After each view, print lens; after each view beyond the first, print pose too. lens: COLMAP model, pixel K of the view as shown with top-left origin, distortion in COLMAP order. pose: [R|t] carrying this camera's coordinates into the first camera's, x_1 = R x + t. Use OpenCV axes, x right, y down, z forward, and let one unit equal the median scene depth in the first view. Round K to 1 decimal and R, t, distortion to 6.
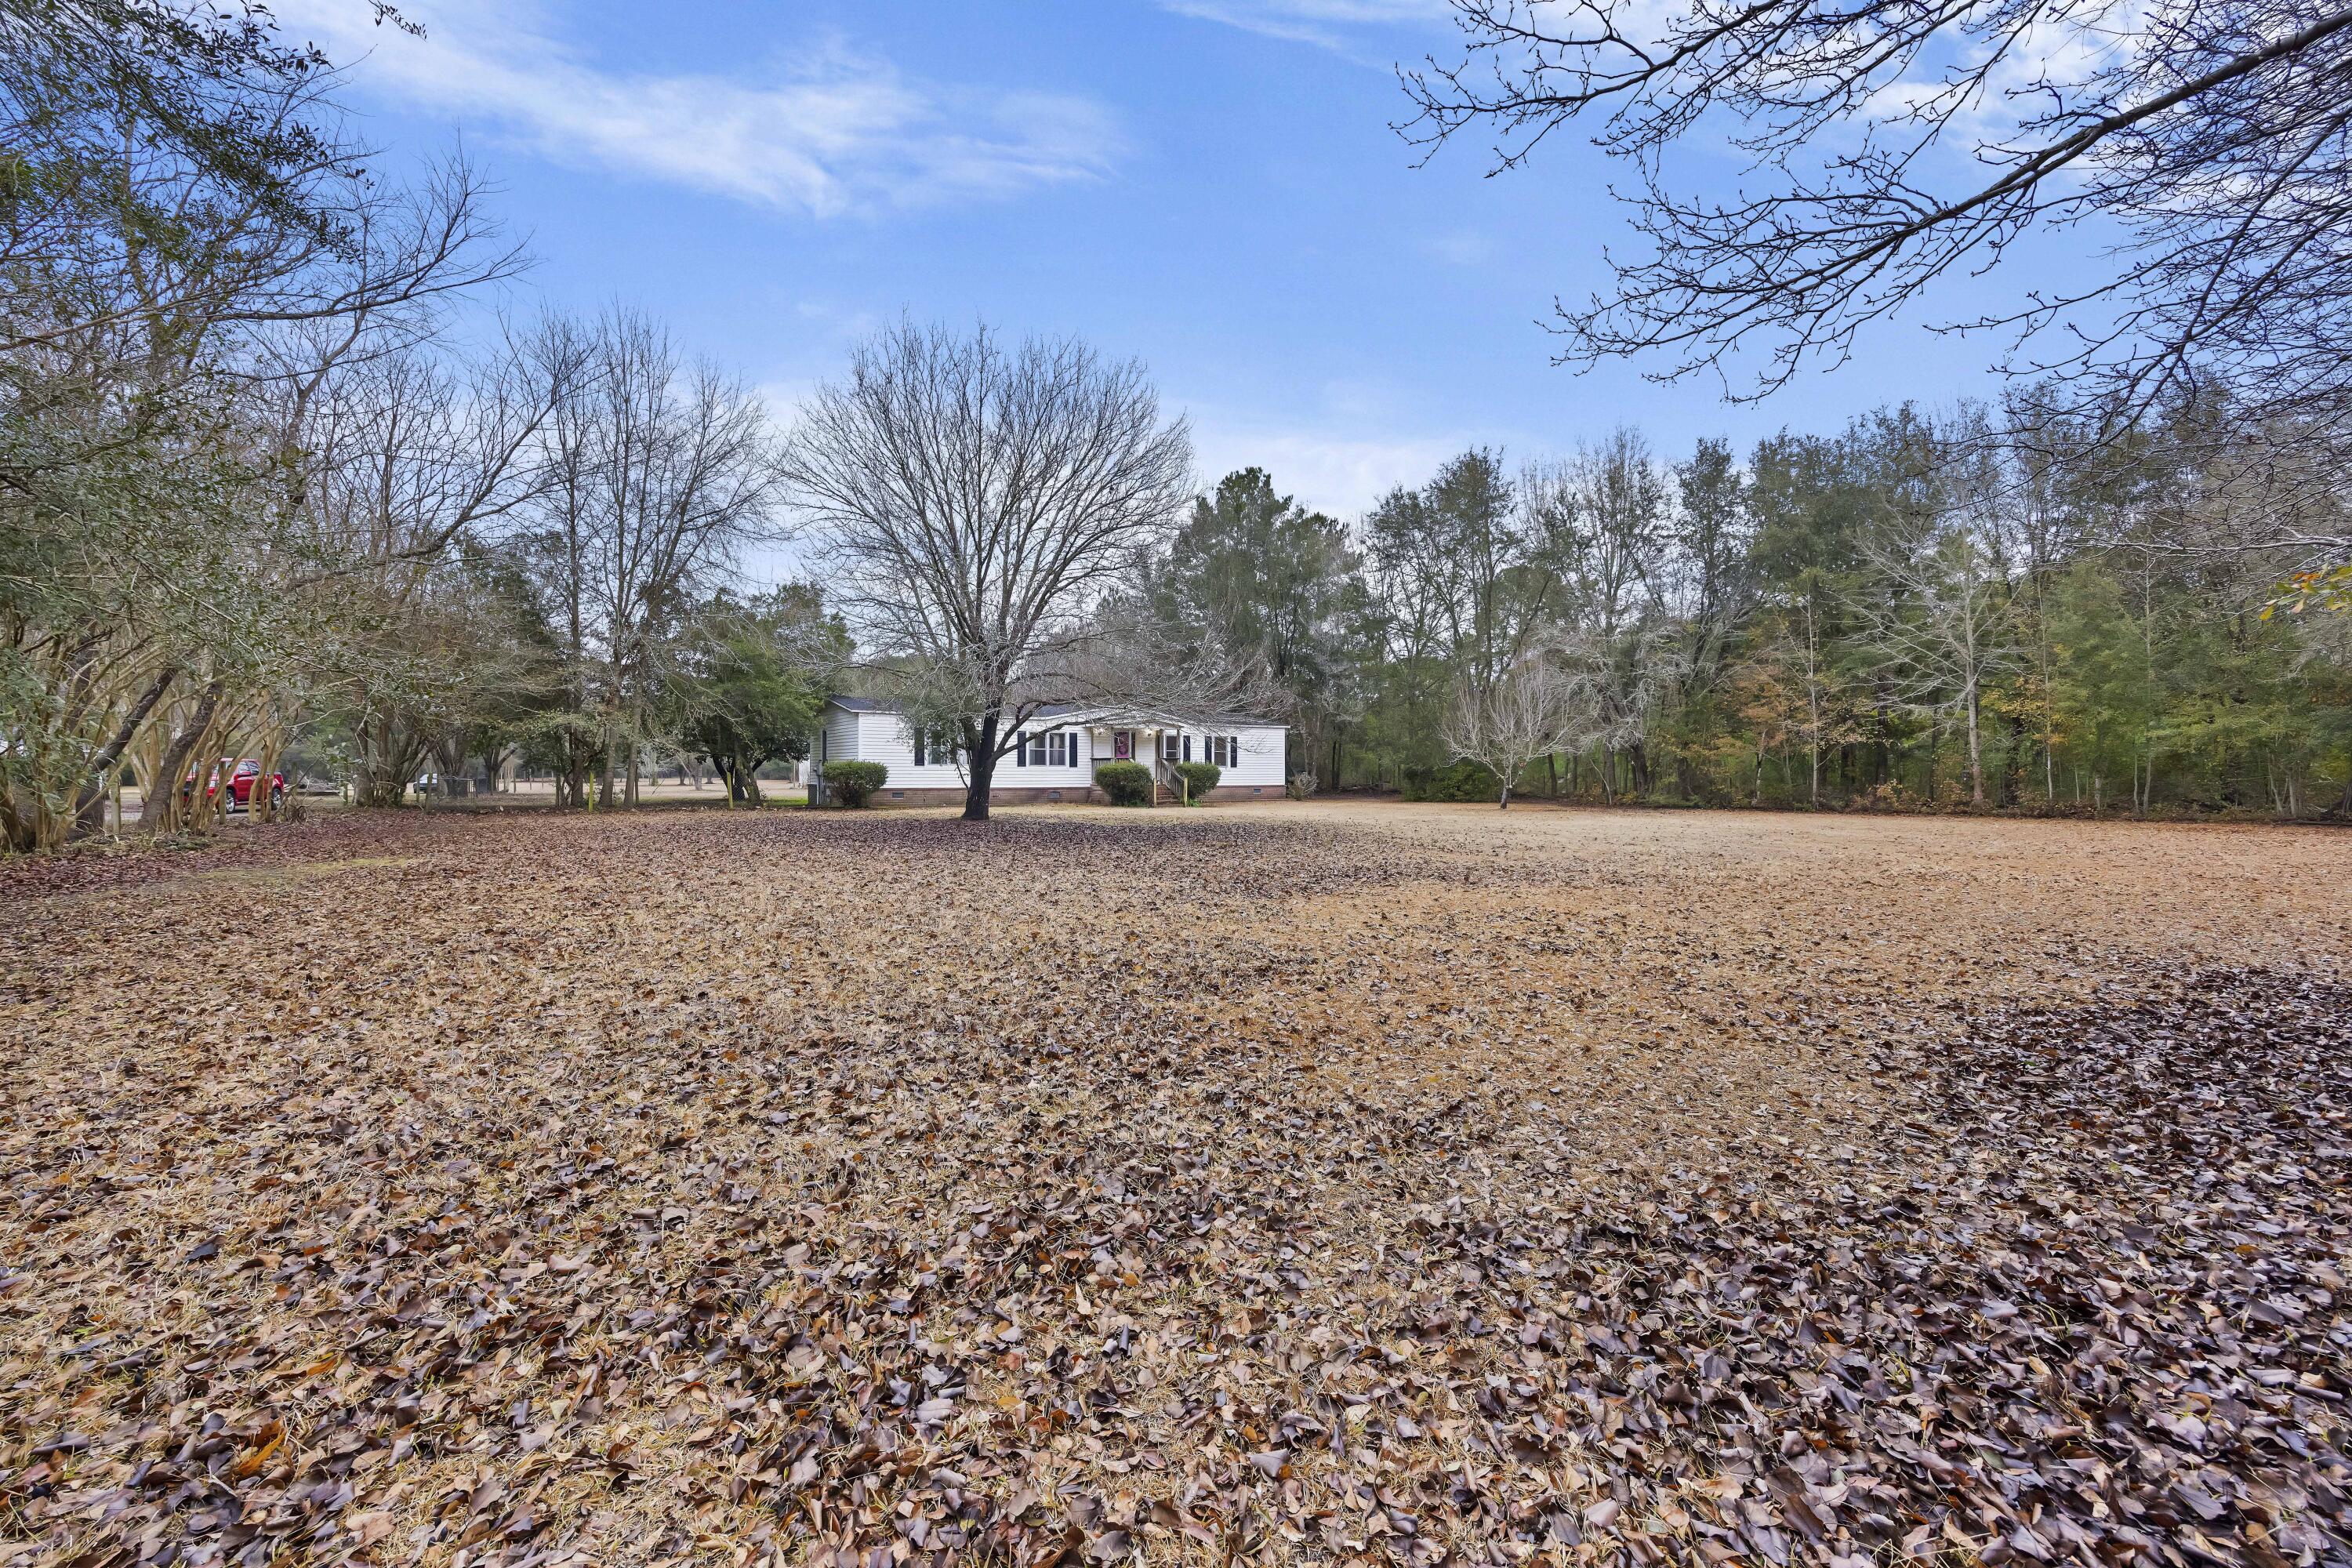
lens RADIAL K [[890.2, 0, 1166.9], [0, 890.2, 779.3], [0, 0, 1]] dist [-0.002697, -0.000213]
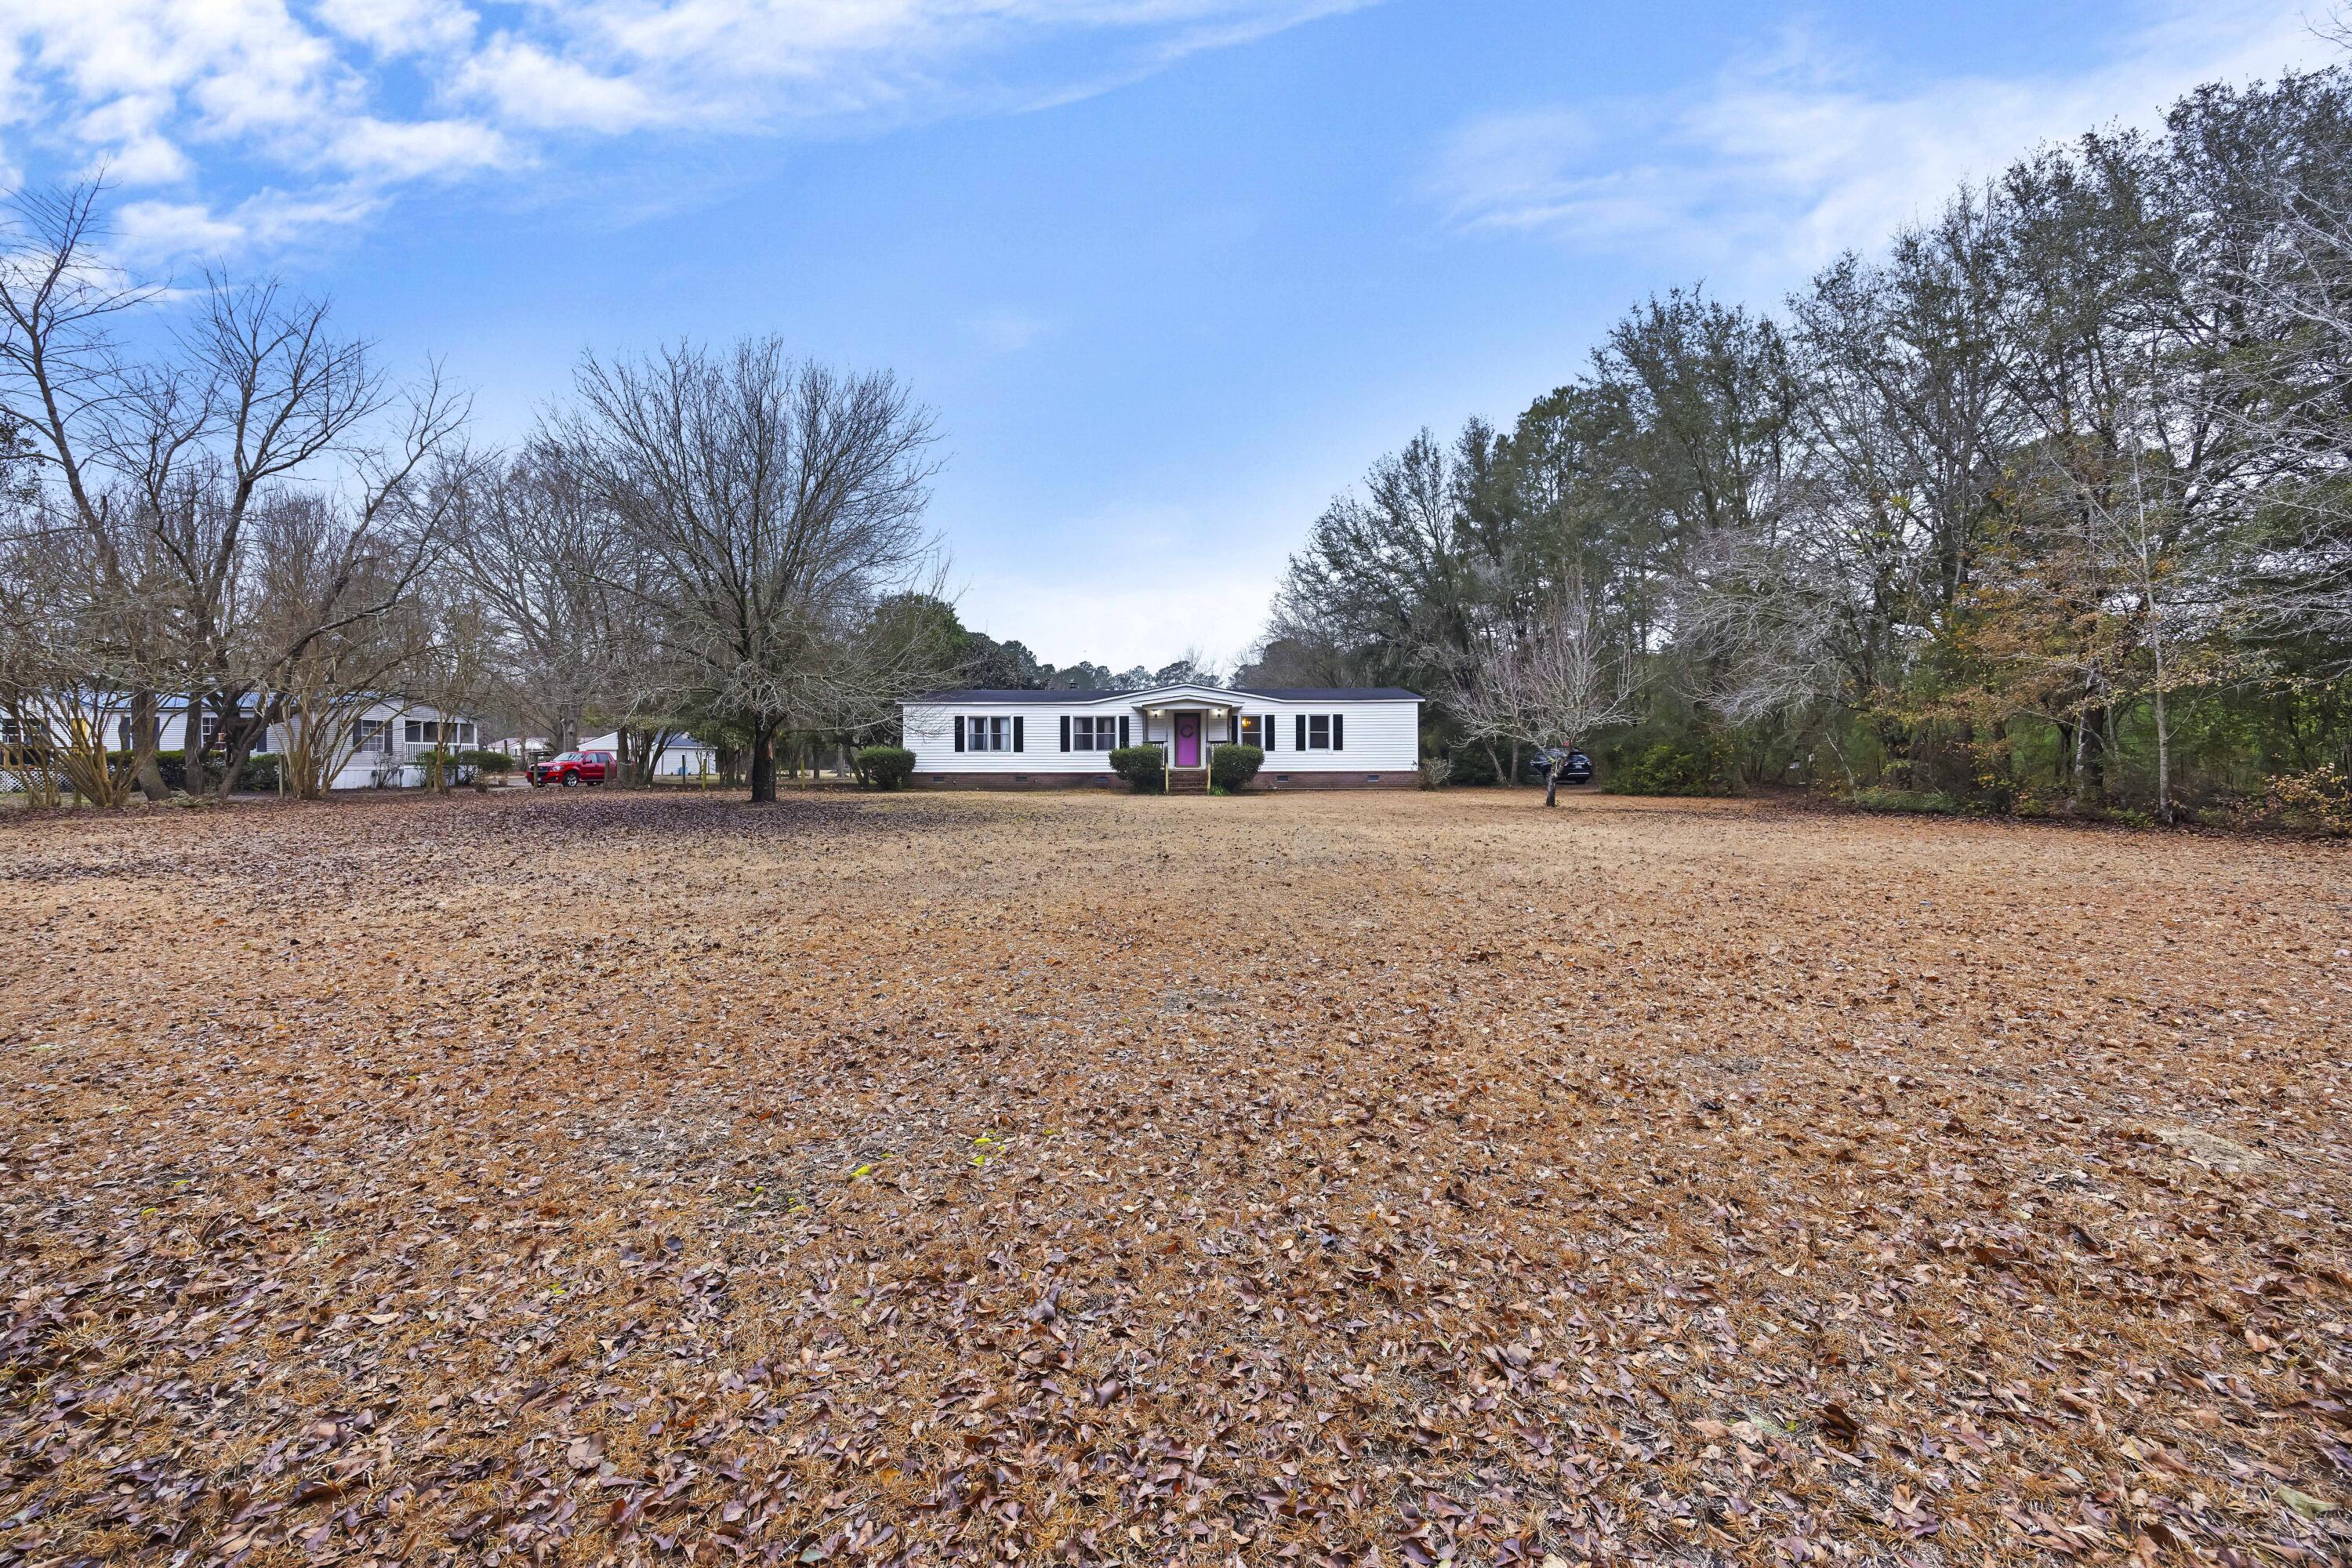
lens RADIAL K [[890.2, 0, 1166.9], [0, 890.2, 779.3], [0, 0, 1]] dist [-0.002697, -0.000213]
pose [[0.824106, 0.008385, -0.566373, 0.476779], [0.000847, 0.999871, 0.016035, 0.000416], [0.566435, -0.013695, 0.823993, 0.237898]]
